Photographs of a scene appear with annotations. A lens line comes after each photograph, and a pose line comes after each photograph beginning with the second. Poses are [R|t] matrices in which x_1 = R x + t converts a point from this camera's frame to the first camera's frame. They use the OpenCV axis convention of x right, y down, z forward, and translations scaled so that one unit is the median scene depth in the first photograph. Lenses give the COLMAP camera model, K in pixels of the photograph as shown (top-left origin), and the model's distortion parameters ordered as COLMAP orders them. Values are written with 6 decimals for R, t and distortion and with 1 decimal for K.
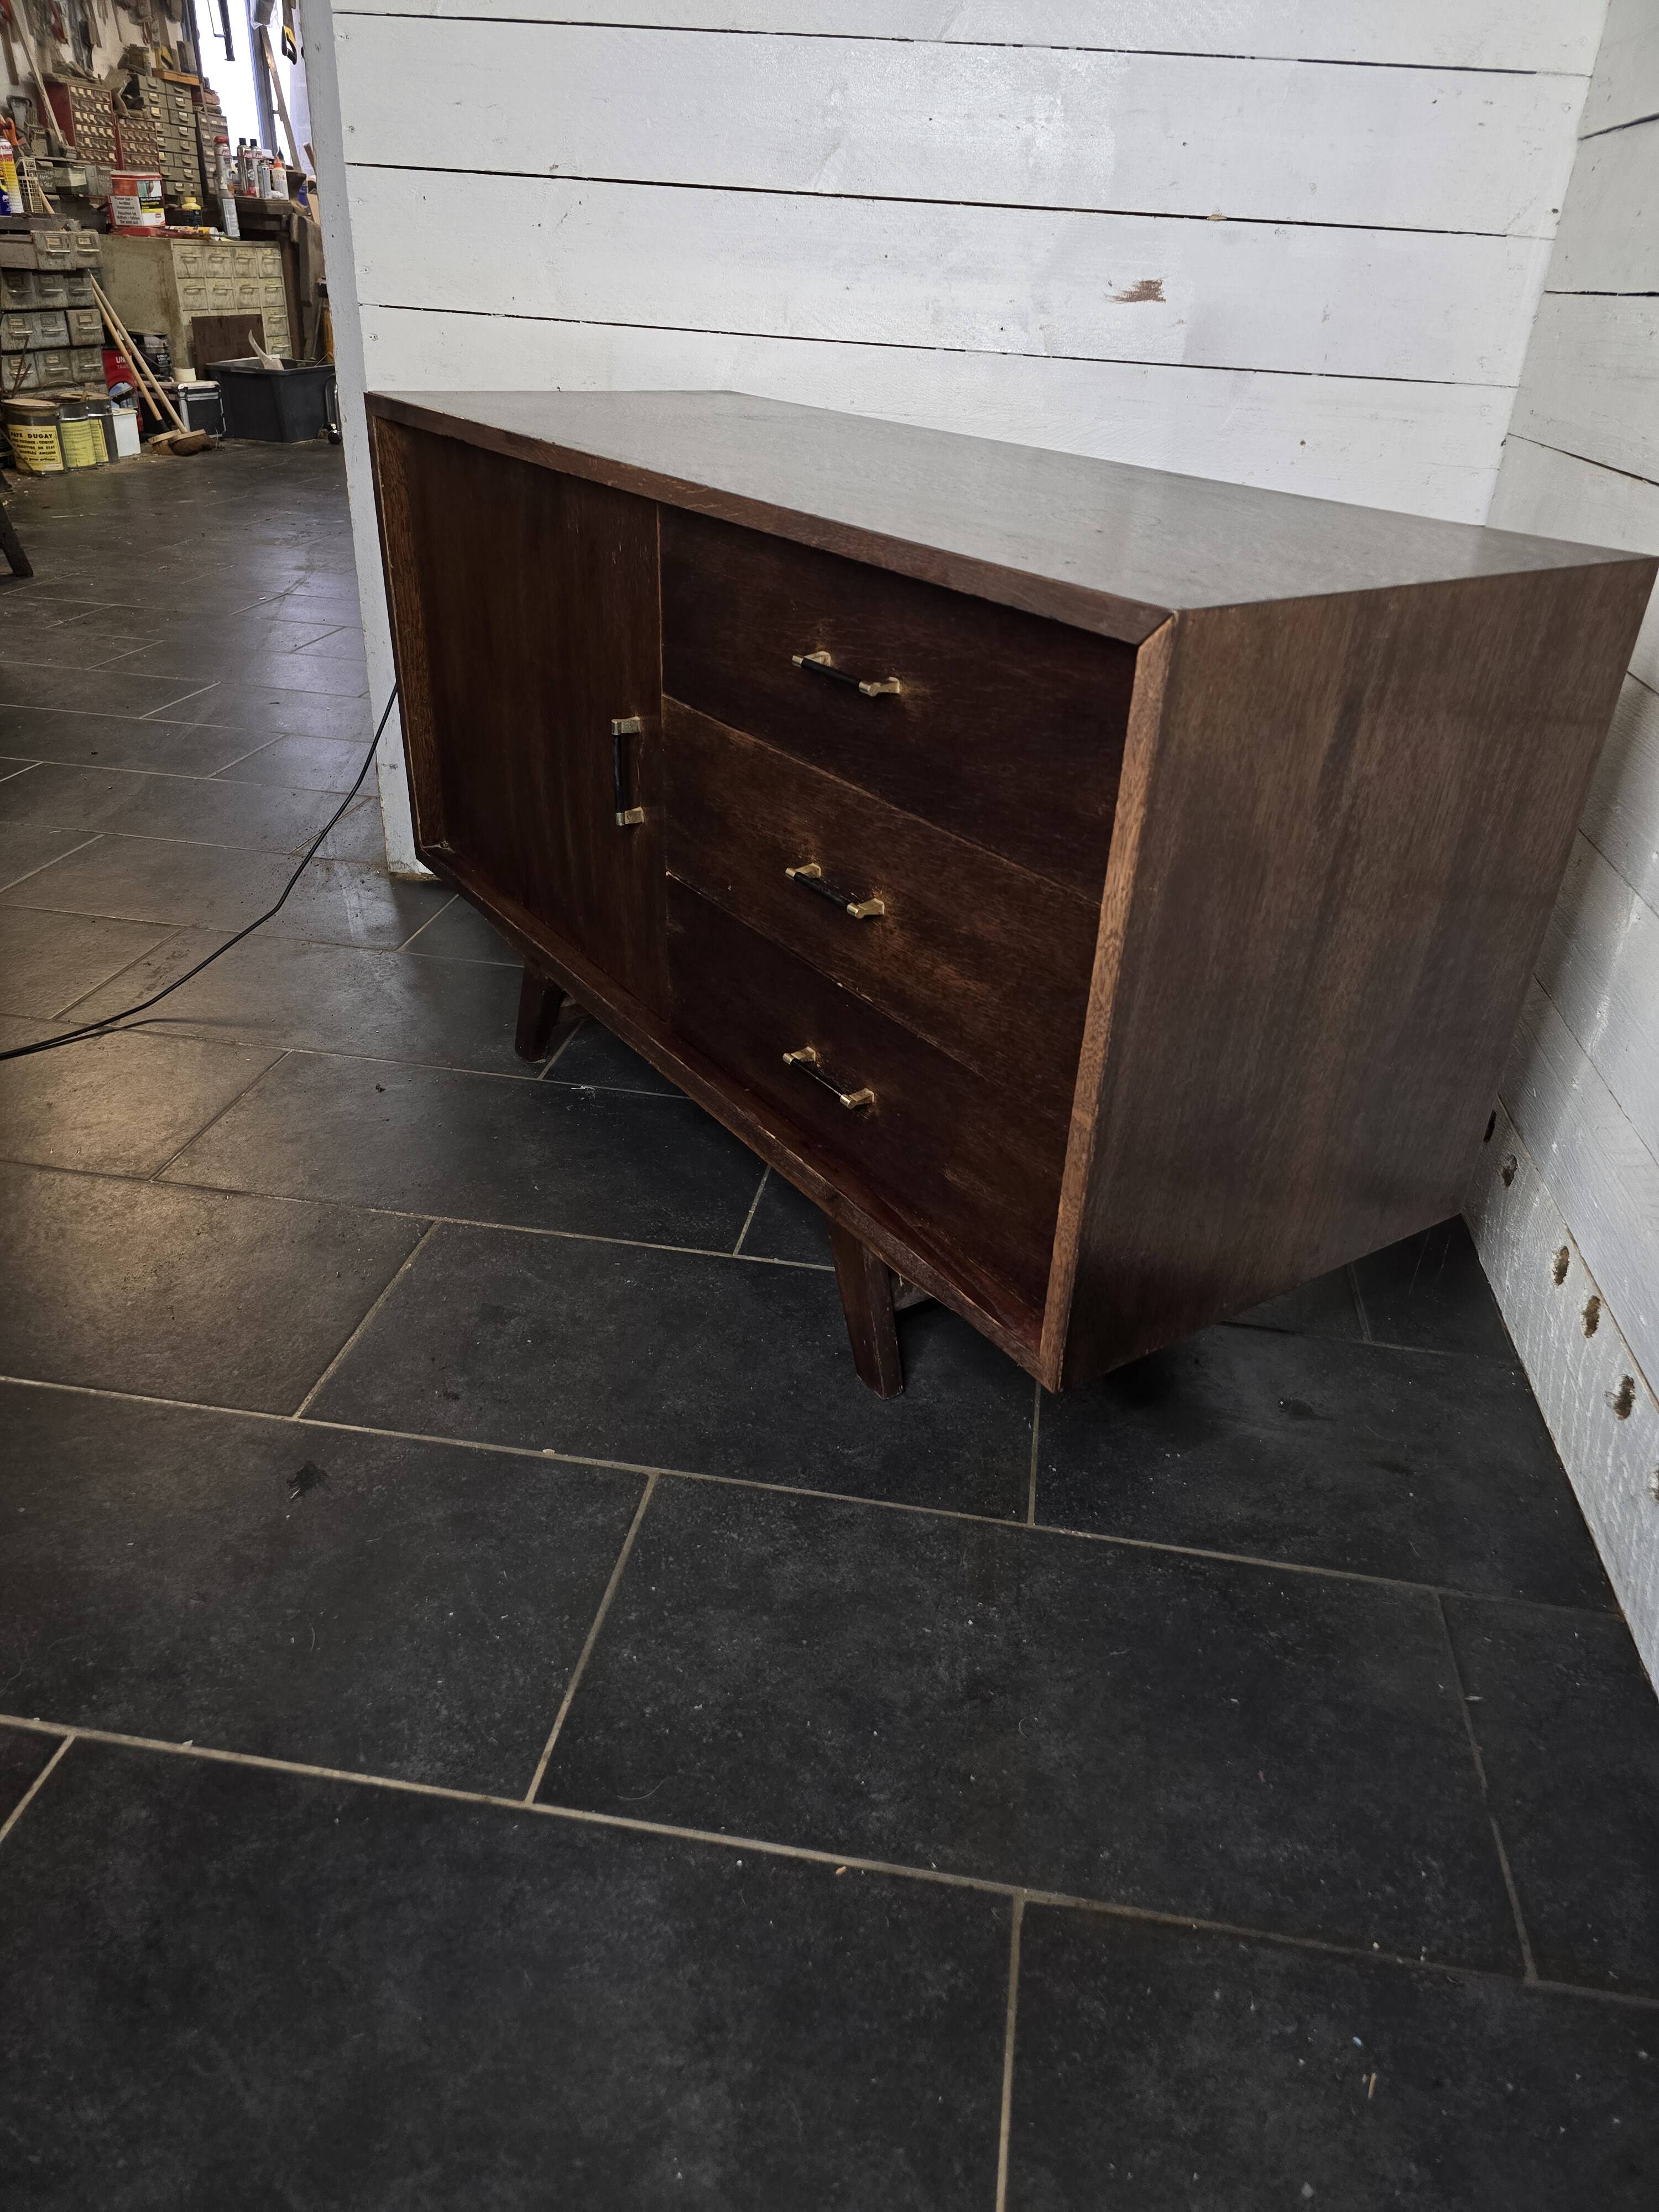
lens RADIAL K [[1500.1, 0, 845.9], [0, 1500.1, 1107.0], [0, 0, 1]] dist [0.079735, -0.080357]
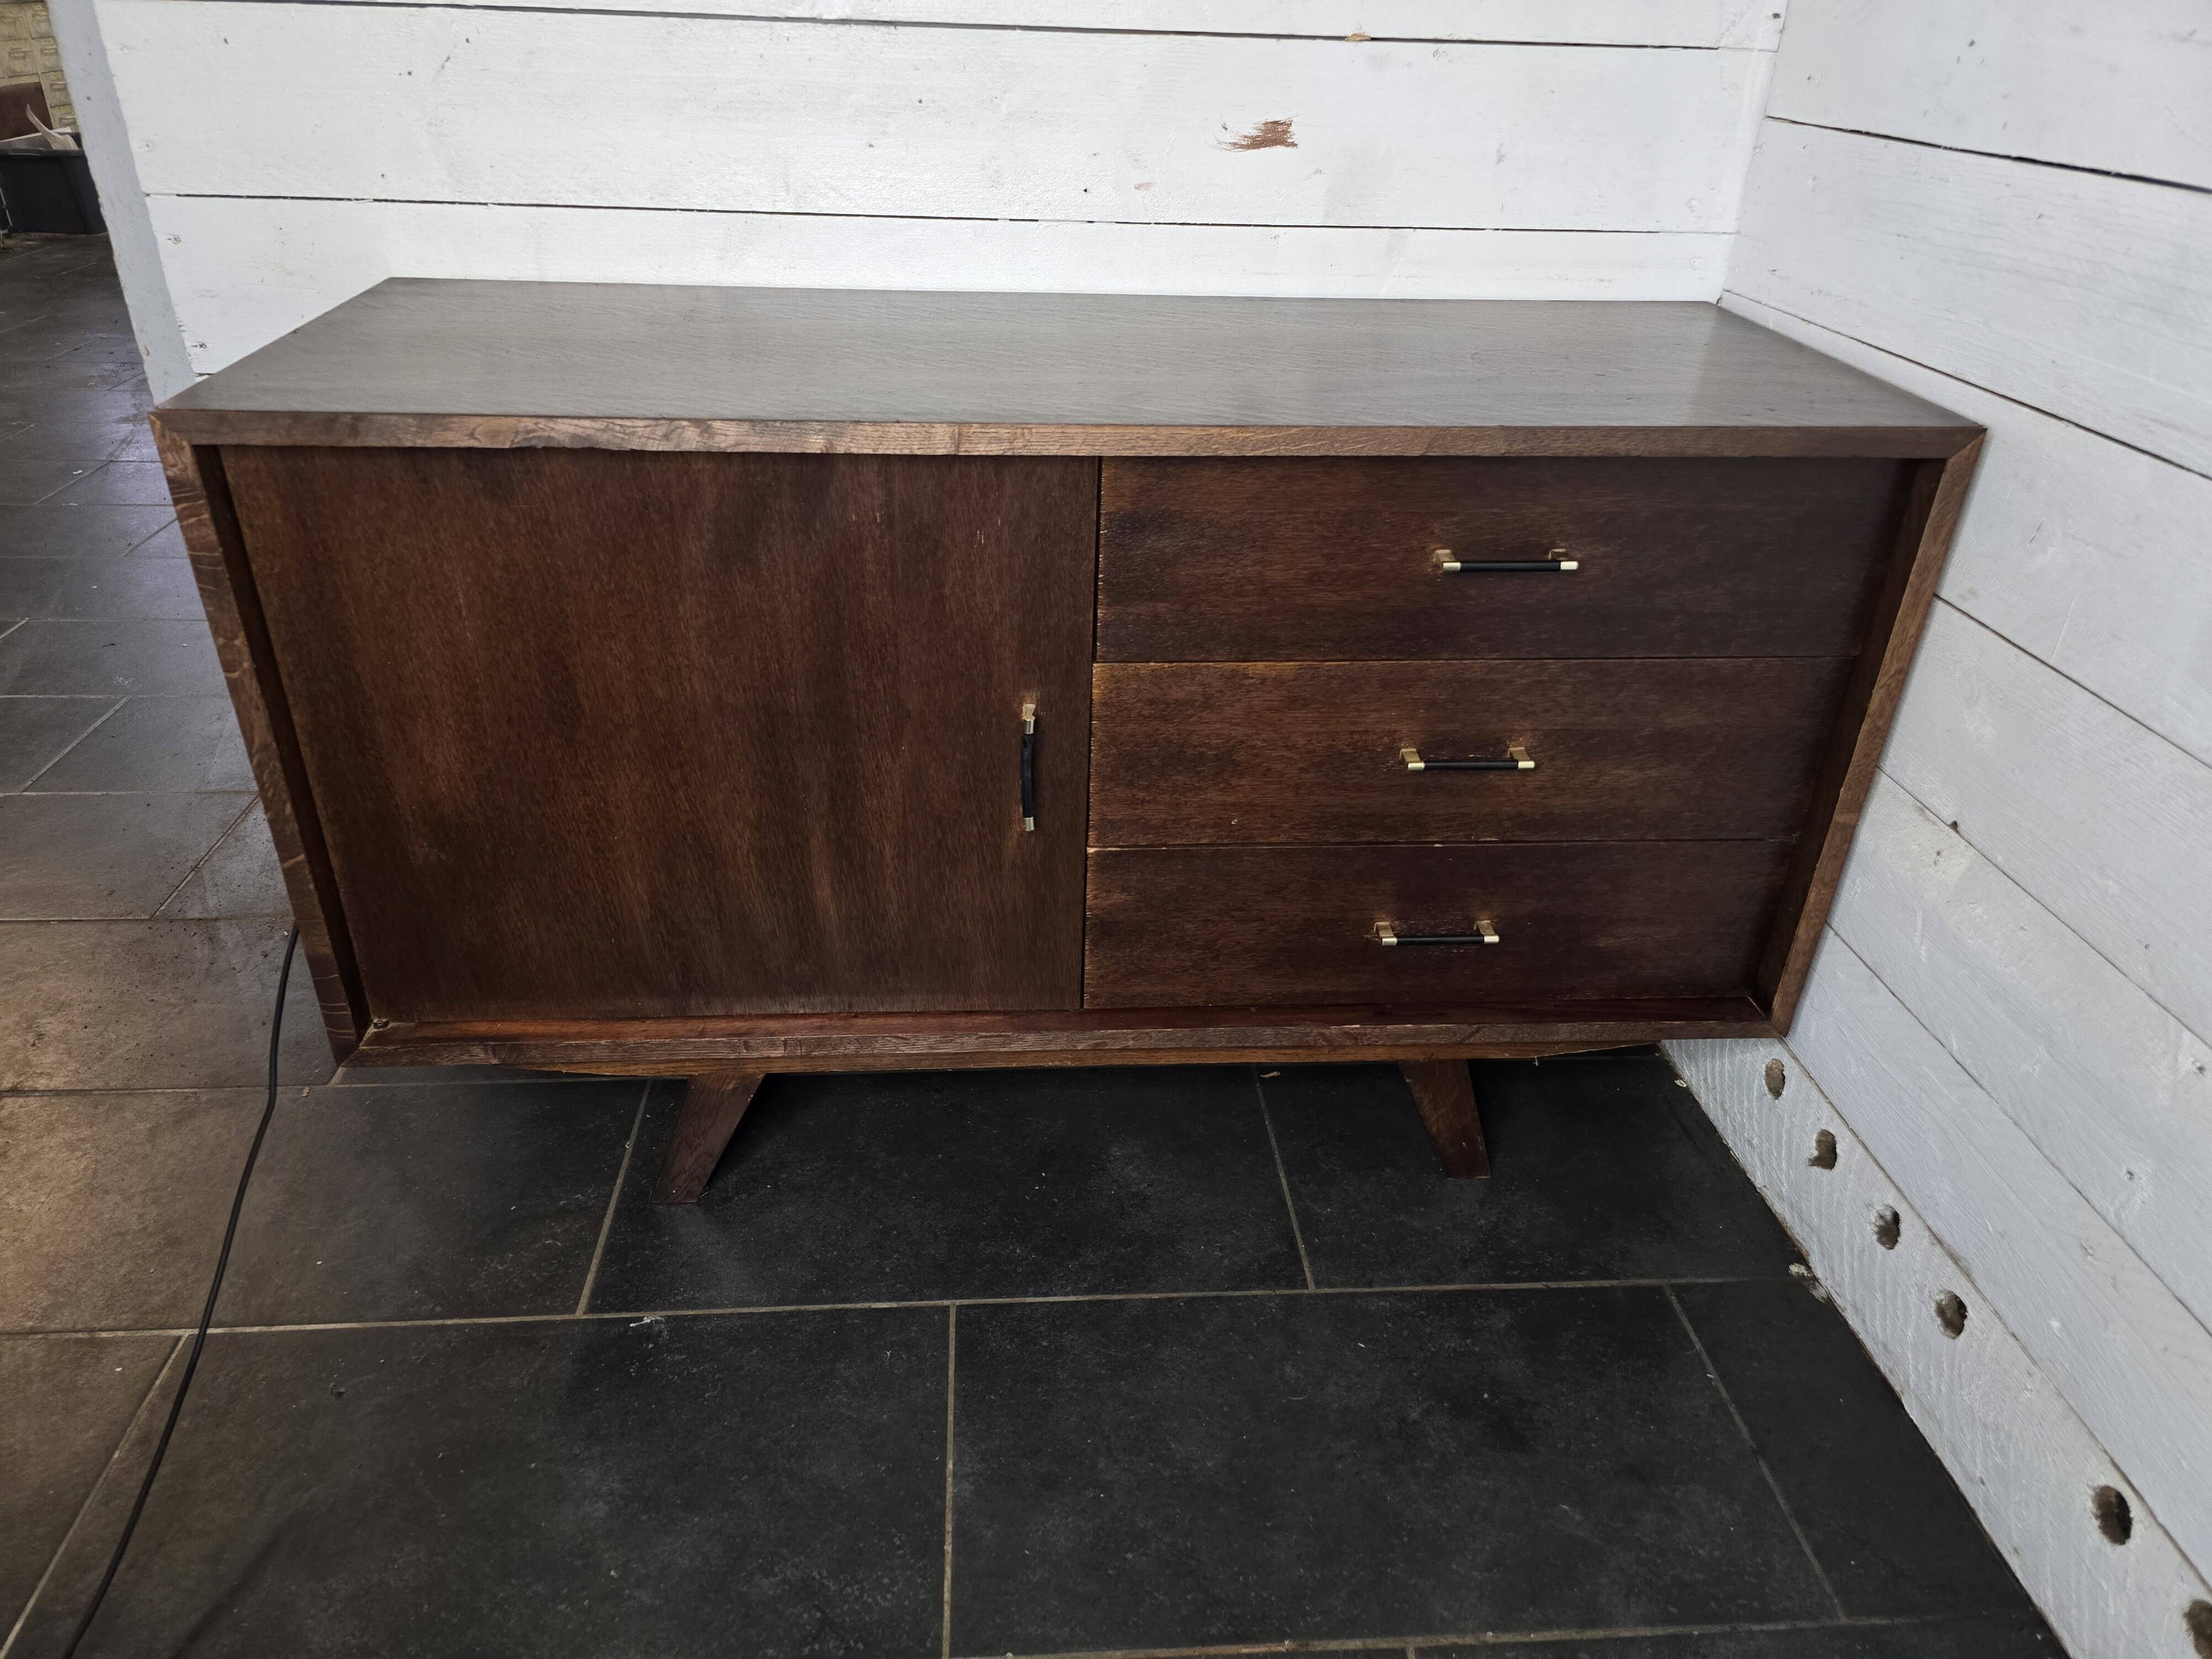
lens RADIAL K [[1494.7, 0, 1085.5], [0, 1494.7, 840.2], [0, 0, 1]] dist [0.065551, -0.064142]
pose [[0.514061, -0.456741, 0.726036, -1.001788], [0.417180, 0.872714, 0.253636, -0.515028], [-0.749468, 0.172503, 0.639171, 0.618983]]
